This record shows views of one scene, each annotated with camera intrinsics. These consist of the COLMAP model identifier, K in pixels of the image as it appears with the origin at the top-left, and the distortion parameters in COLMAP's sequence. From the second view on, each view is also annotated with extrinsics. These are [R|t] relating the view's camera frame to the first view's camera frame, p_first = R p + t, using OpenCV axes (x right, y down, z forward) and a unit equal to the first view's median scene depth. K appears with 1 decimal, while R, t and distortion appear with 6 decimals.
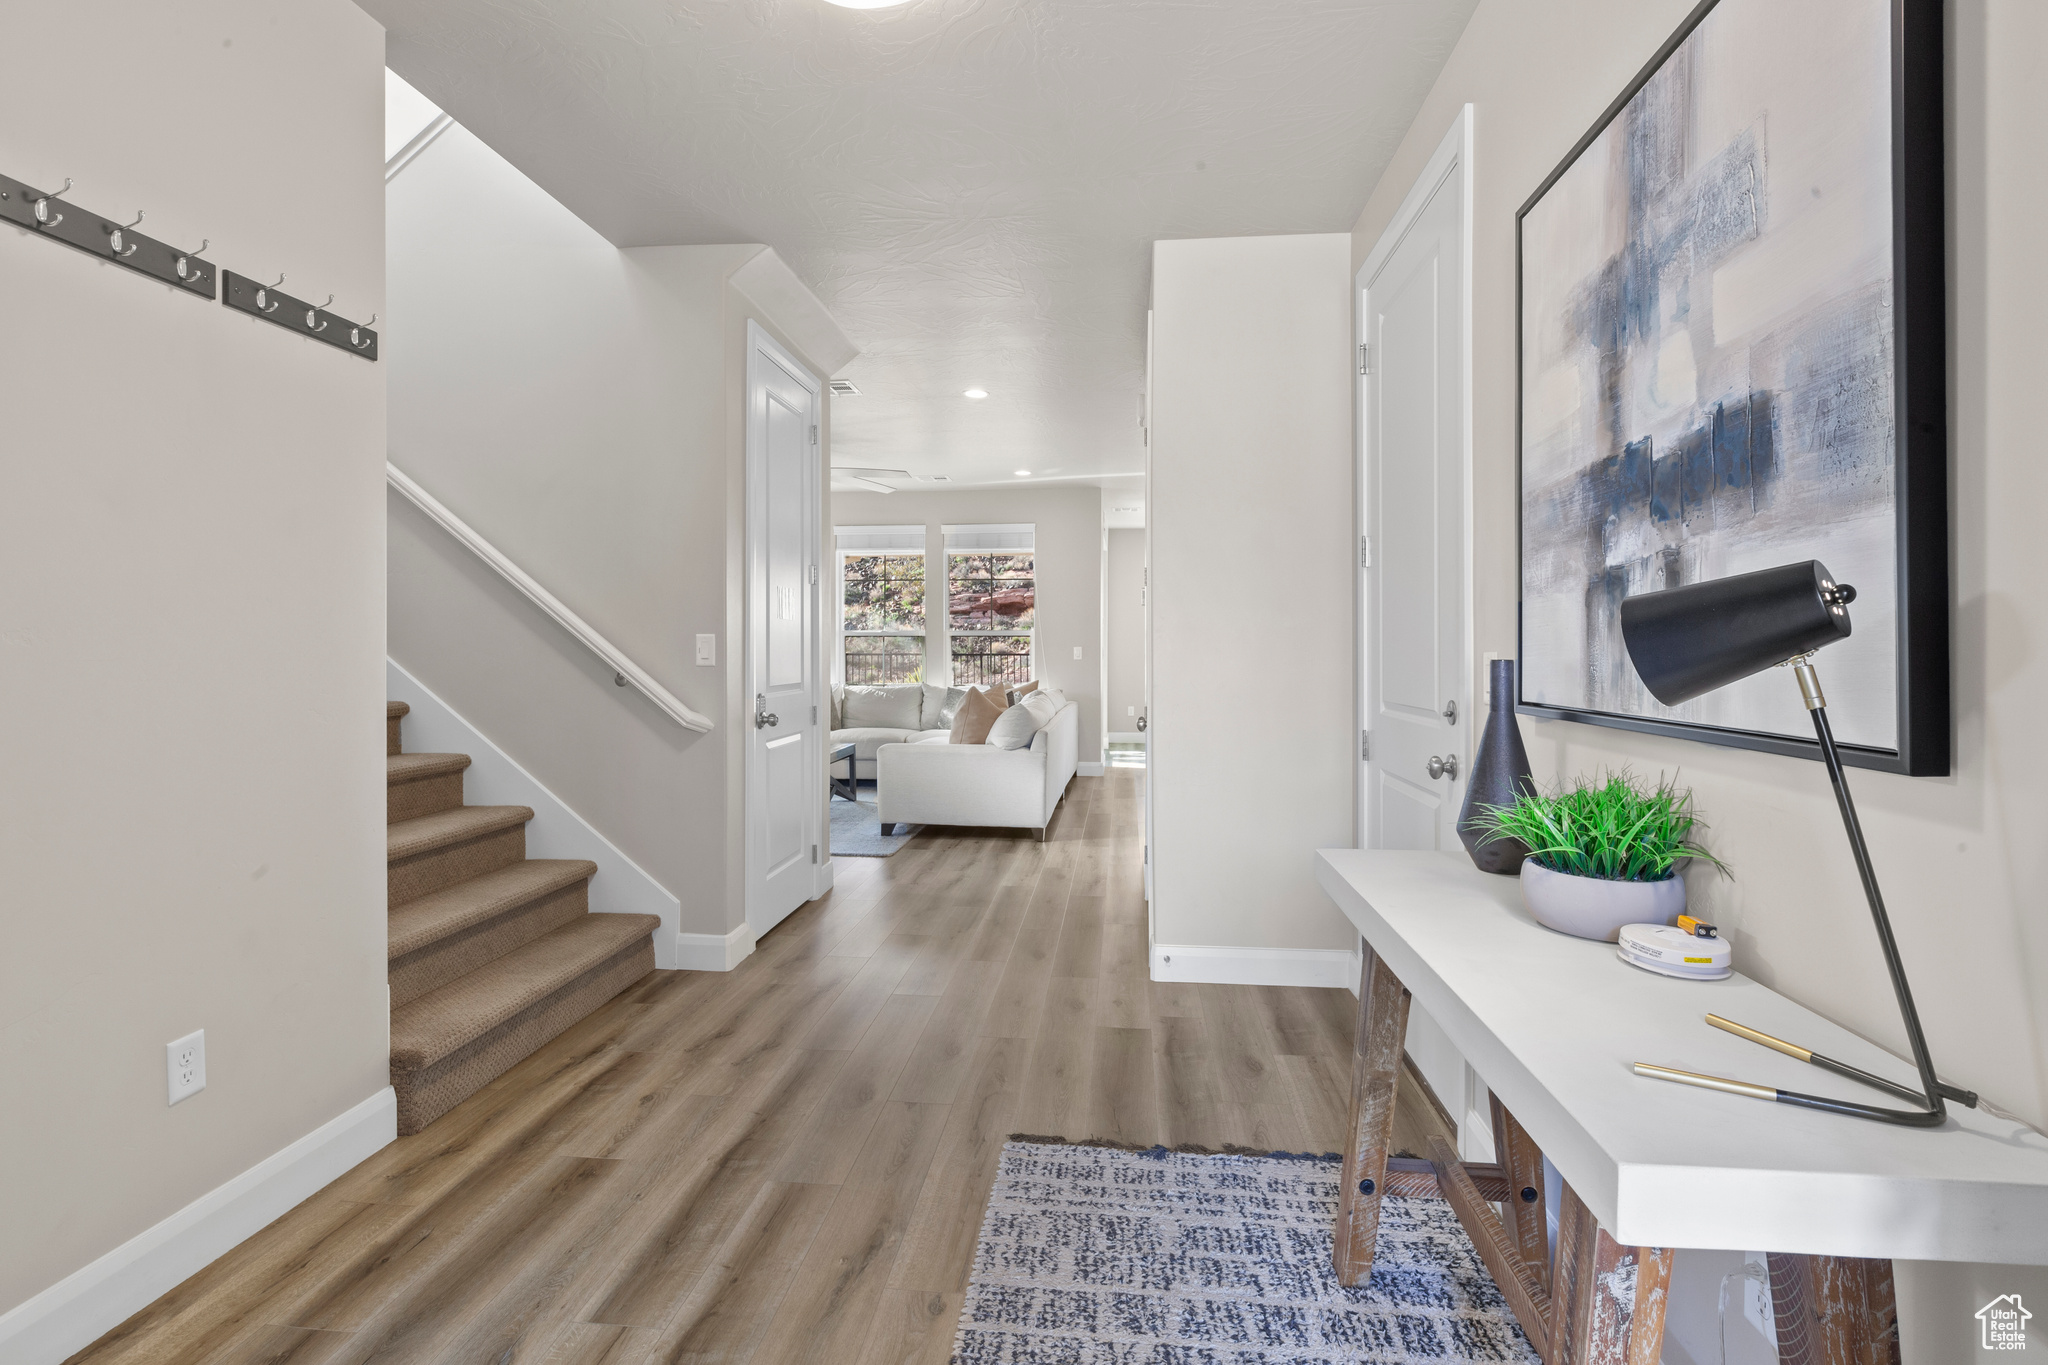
lens RADIAL K [[985.3, 0, 1027.9], [0, 985.3, 640.4], [0, 0, 1]] dist [0.000495, -0.000324]
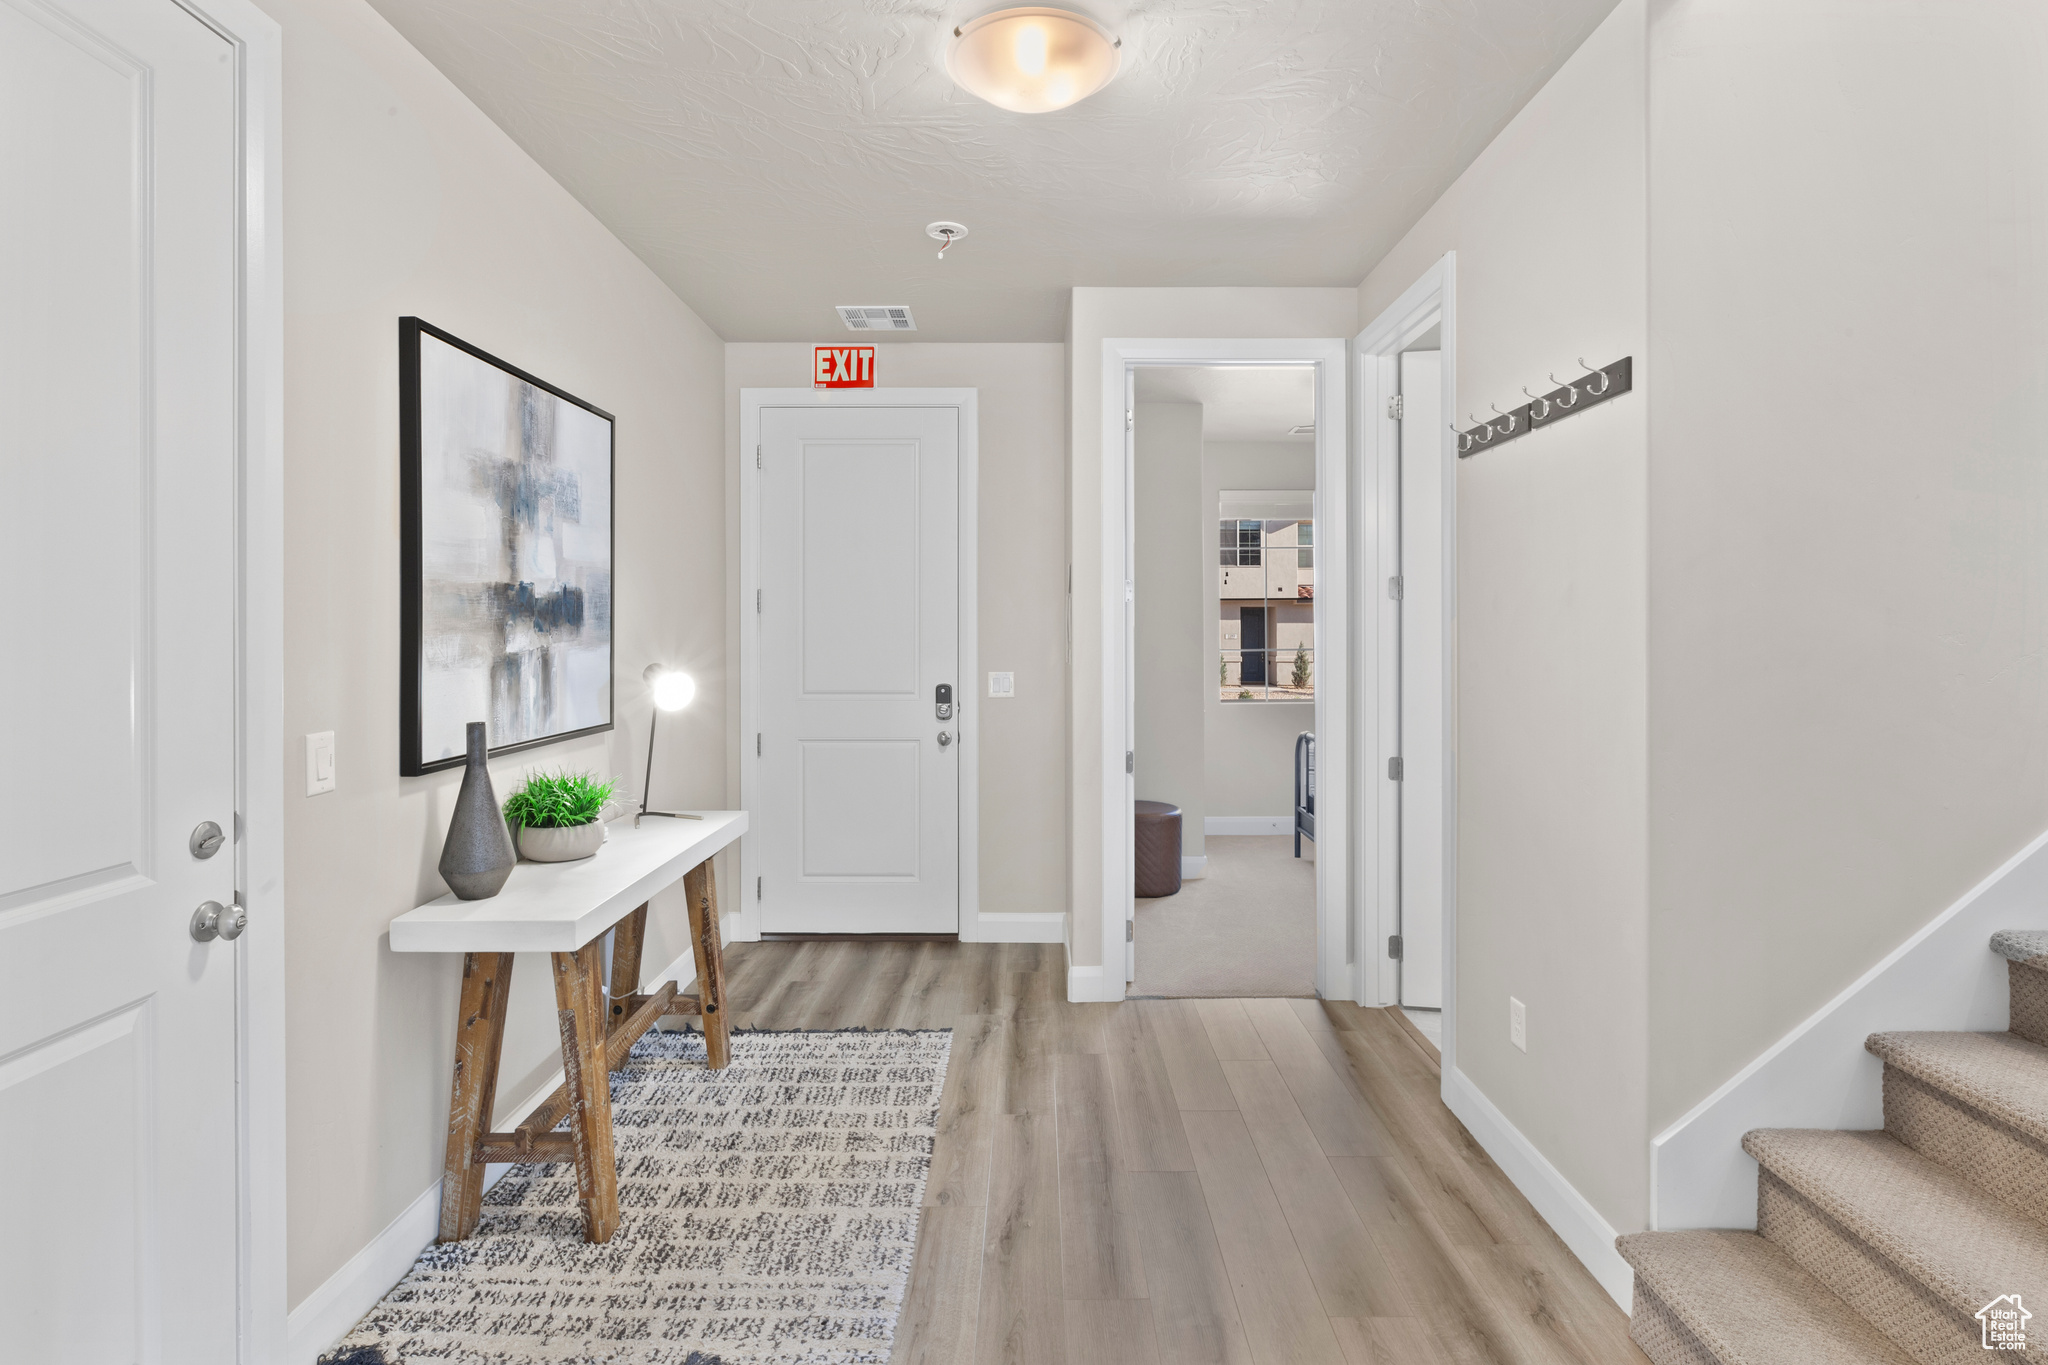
lens RADIAL K [[985.3, 0, 1016.6], [0, 985.3, 640.0], [0, 0, 1]] dist [0.000495, -0.000324]
pose [[-0.996606, 0.001755, -0.082299, -0.082768], [0.001676, 0.999998, 0.001033, -0.084822], [0.082300, 0.000892, -0.996607, 2.344044]]
